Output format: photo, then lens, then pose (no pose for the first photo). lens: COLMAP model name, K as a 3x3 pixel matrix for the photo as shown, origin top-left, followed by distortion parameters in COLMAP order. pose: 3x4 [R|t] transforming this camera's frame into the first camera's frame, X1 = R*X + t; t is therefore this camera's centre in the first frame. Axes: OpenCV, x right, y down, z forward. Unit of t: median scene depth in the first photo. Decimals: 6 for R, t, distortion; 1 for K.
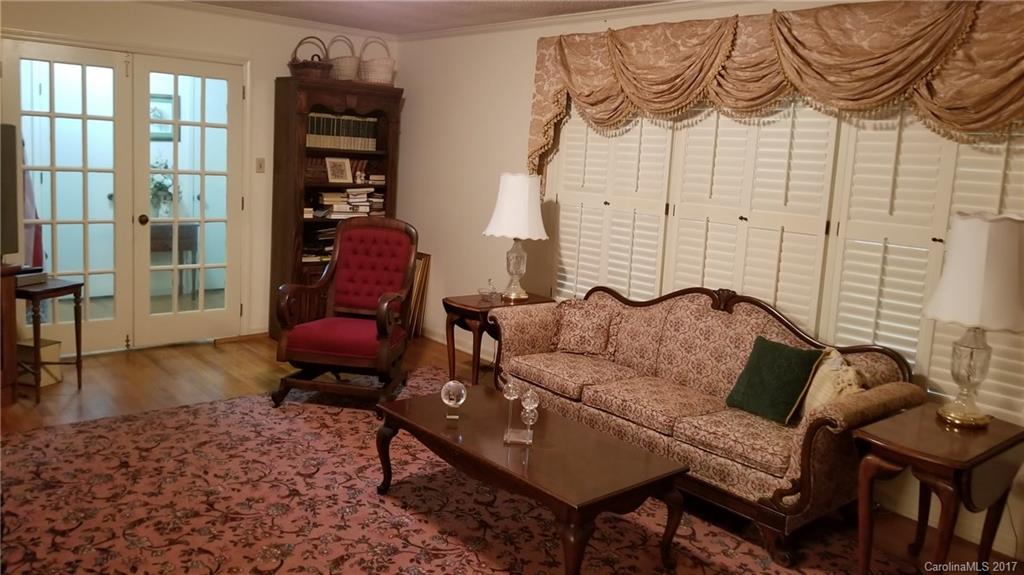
lens RADIAL K [[803.2, 0, 479.7], [0, 803.2, 257.3], [0, 0, 1]] dist [0.030708, -0.034517]
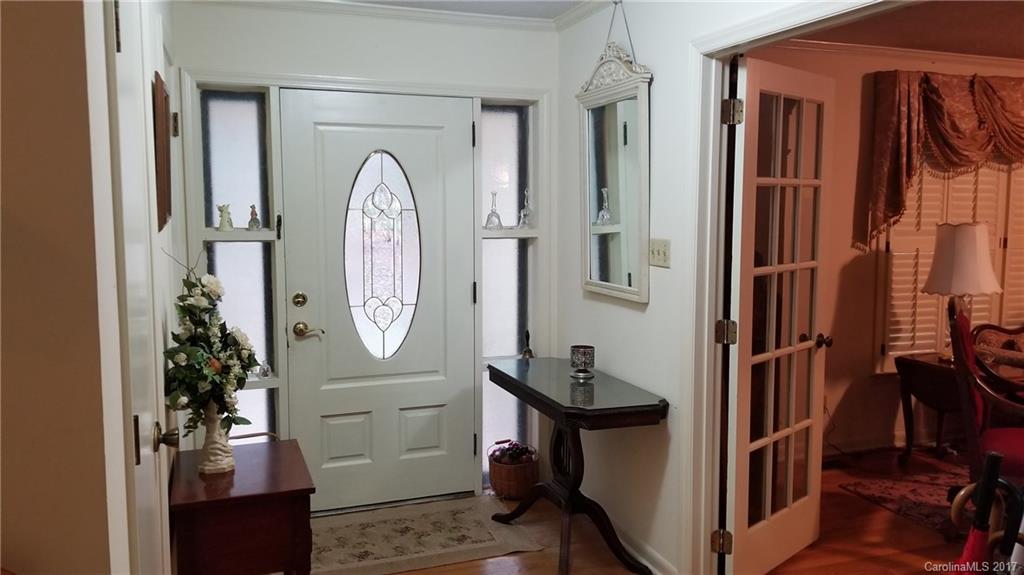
lens RADIAL K [[803.2, 0, 513.0], [0, 803.2, 282.1], [0, 0, 1]] dist [0.030708, -0.034517]
pose [[0.319735, -0.154496, 0.934826, -1.144765], [0.140776, 0.983412, 0.114377, -0.252003], [-0.936991, 0.095031, 0.336181, 1.379723]]
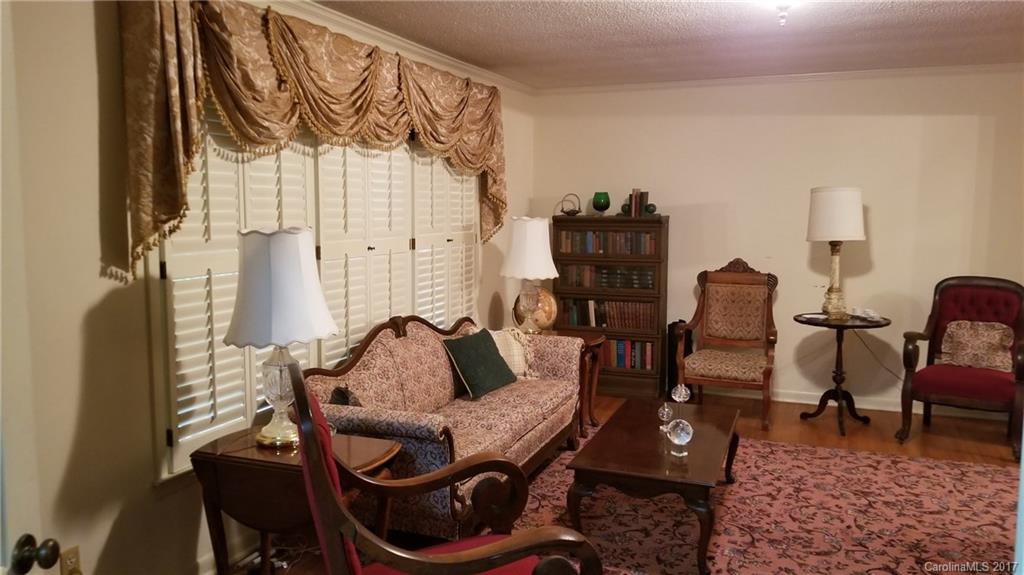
lens RADIAL K [[803.2, 0, 511.3], [0, 803.2, 284.2], [0, 0, 1]] dist [0.030708, -0.034517]
pose [[-0.500734, -0.153767, 0.851834, -0.631835], [0.073754, 0.972937, 0.218983, -0.212928], [-0.862453, 0.172478, -0.475842, 1.335224]]
